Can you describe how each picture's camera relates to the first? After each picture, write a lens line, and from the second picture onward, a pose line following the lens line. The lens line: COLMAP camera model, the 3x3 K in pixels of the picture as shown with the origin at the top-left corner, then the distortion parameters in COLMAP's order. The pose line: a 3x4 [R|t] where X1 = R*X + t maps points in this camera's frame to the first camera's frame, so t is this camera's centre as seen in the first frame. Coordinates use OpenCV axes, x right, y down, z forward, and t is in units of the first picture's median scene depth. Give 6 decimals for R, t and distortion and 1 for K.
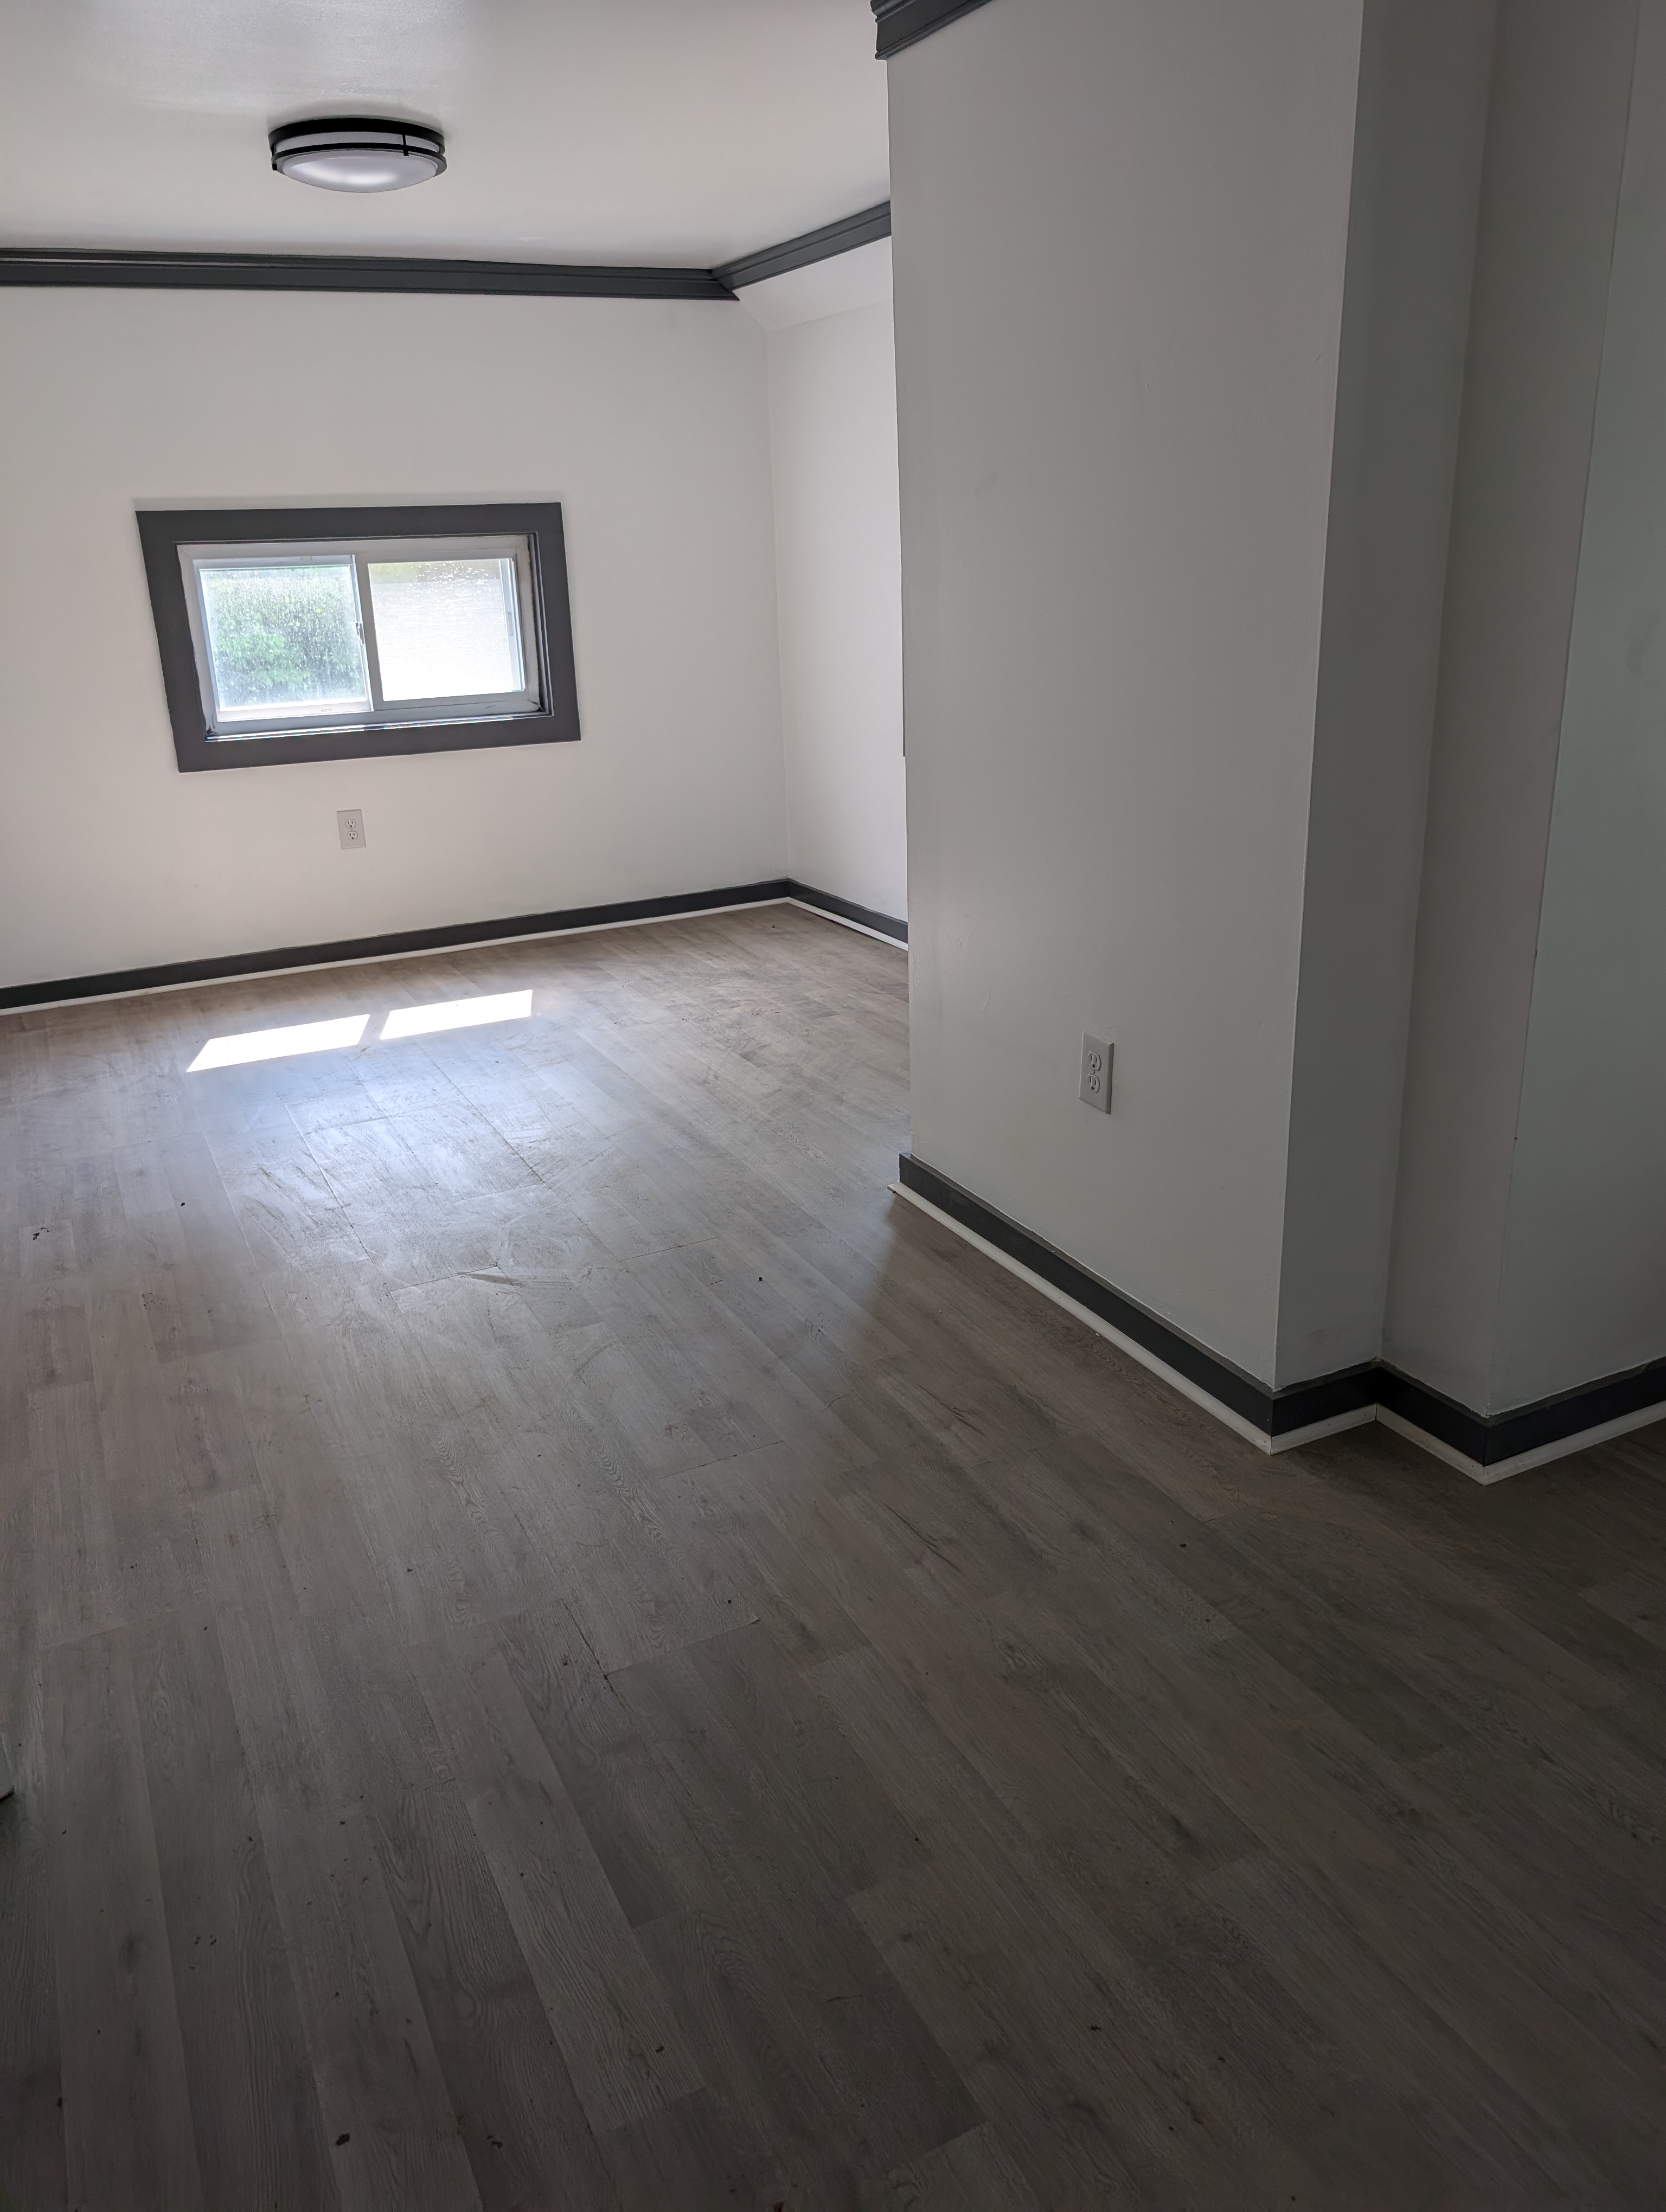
lens RADIAL K [[1584.7, 0, 823.4], [0, 1584.7, 1100.7], [0, 0, 1]] dist [0.025350, -0.022607]
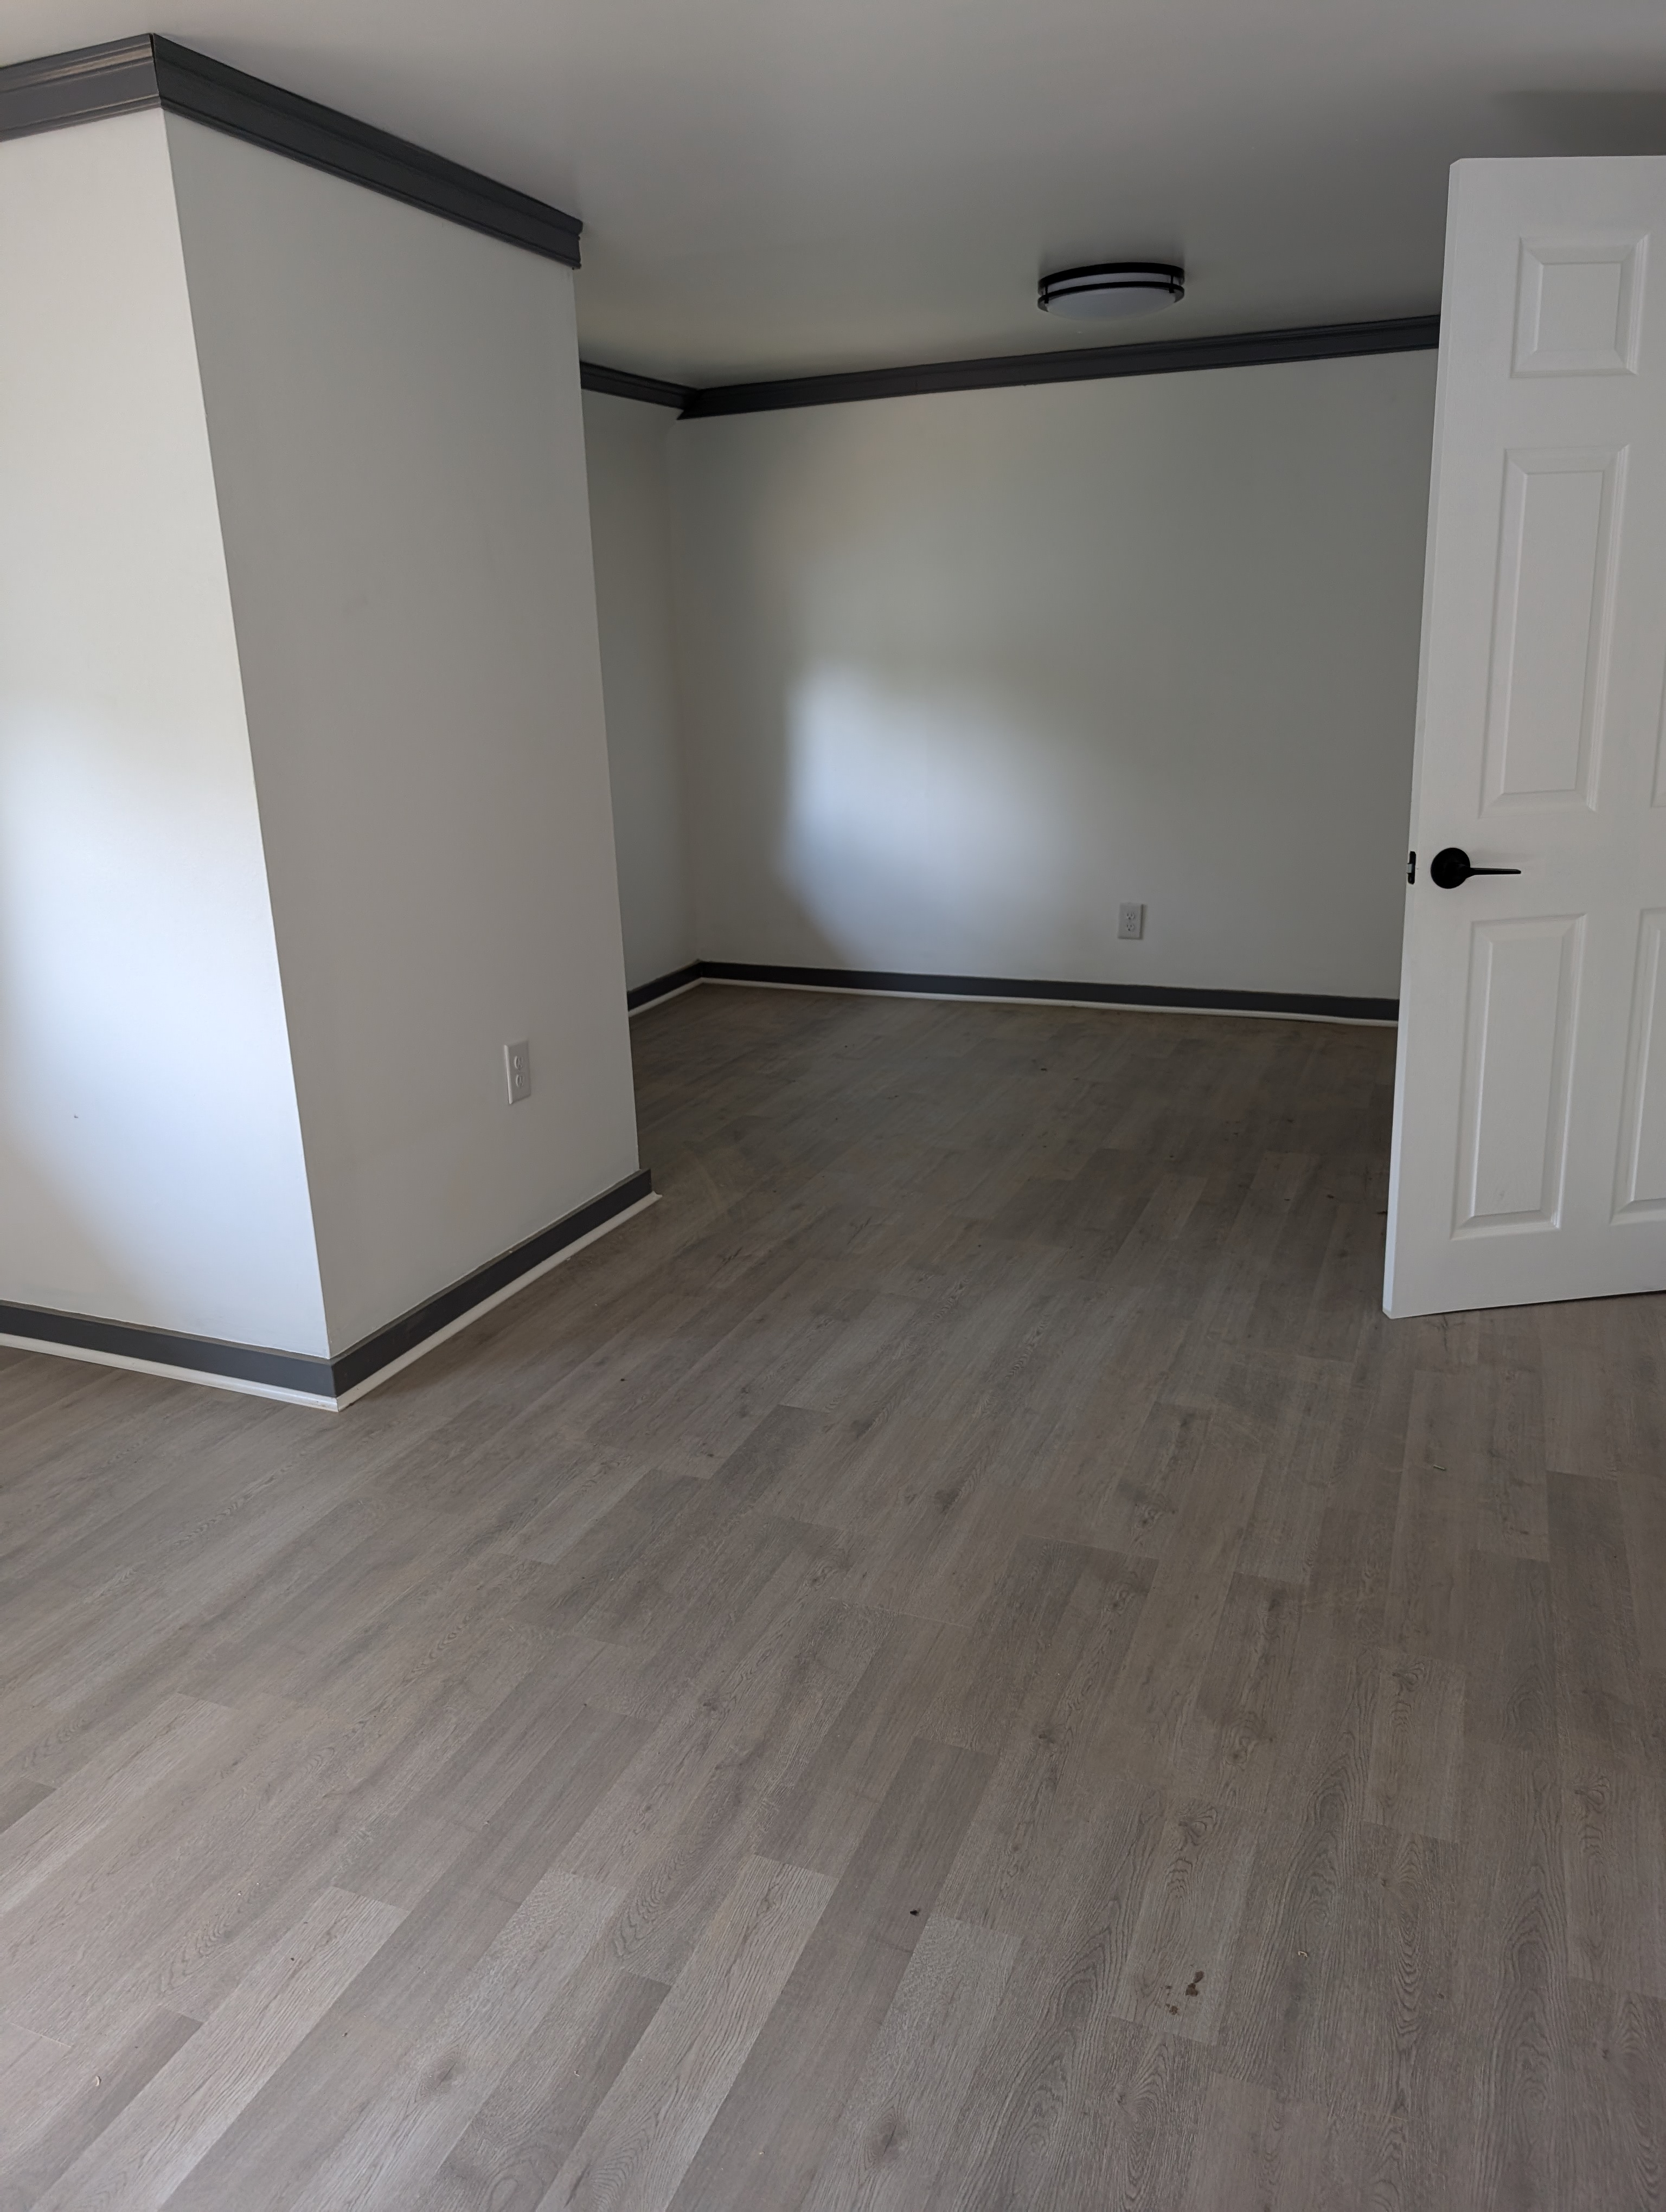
lens RADIAL K [[1584.7, 0, 818.4], [0, 1584.7, 1117.3], [0, 0, 1]] dist [0.025350, -0.022607]
pose [[-0.651290, -0.155017, 0.742826, -0.970846], [0.315254, 0.835160, 0.450692, -0.503789], [-0.690244, 0.527710, -0.495062, 1.554201]]
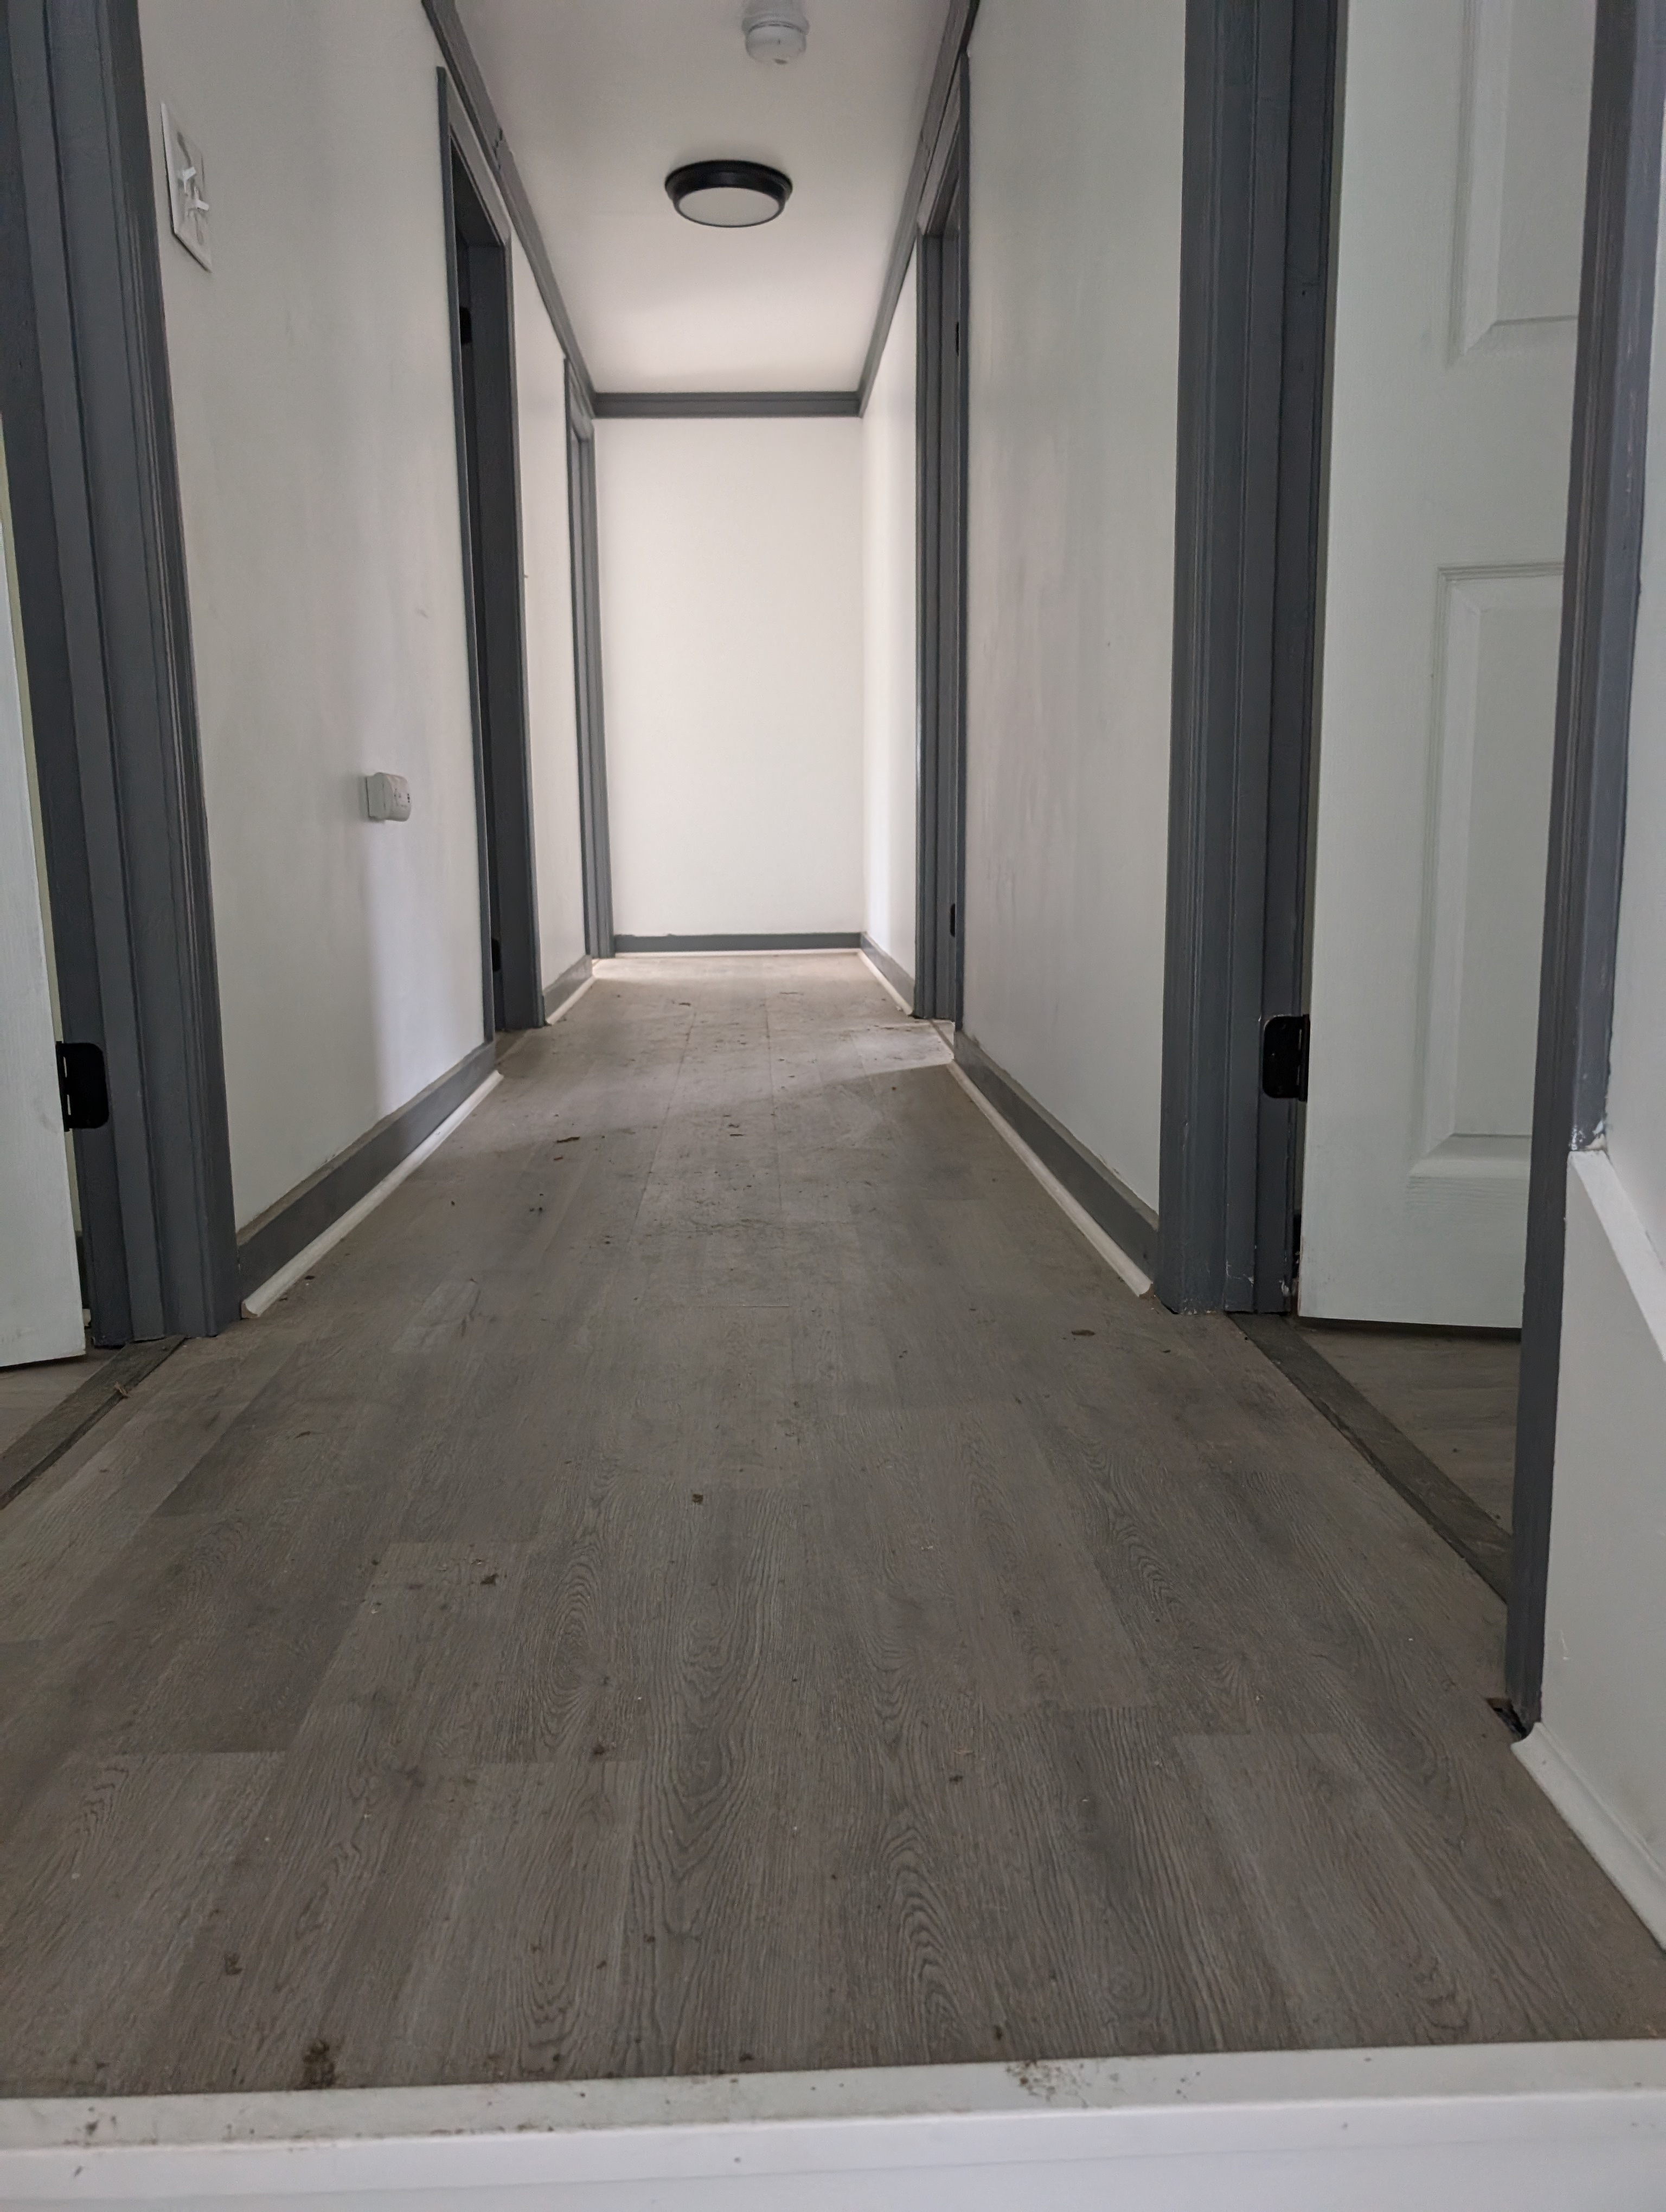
lens RADIAL K [[1584.7, 0, 840.6], [0, 1584.7, 1103.7], [0, 0, 1]] dist [0.025350, -0.022607]
pose [[0.915572, 0.106240, -0.387866, -0.617169], [-0.164844, 0.978870, -0.120999, 0.019382], [0.366815, 0.174721, 0.913739, 0.940152]]
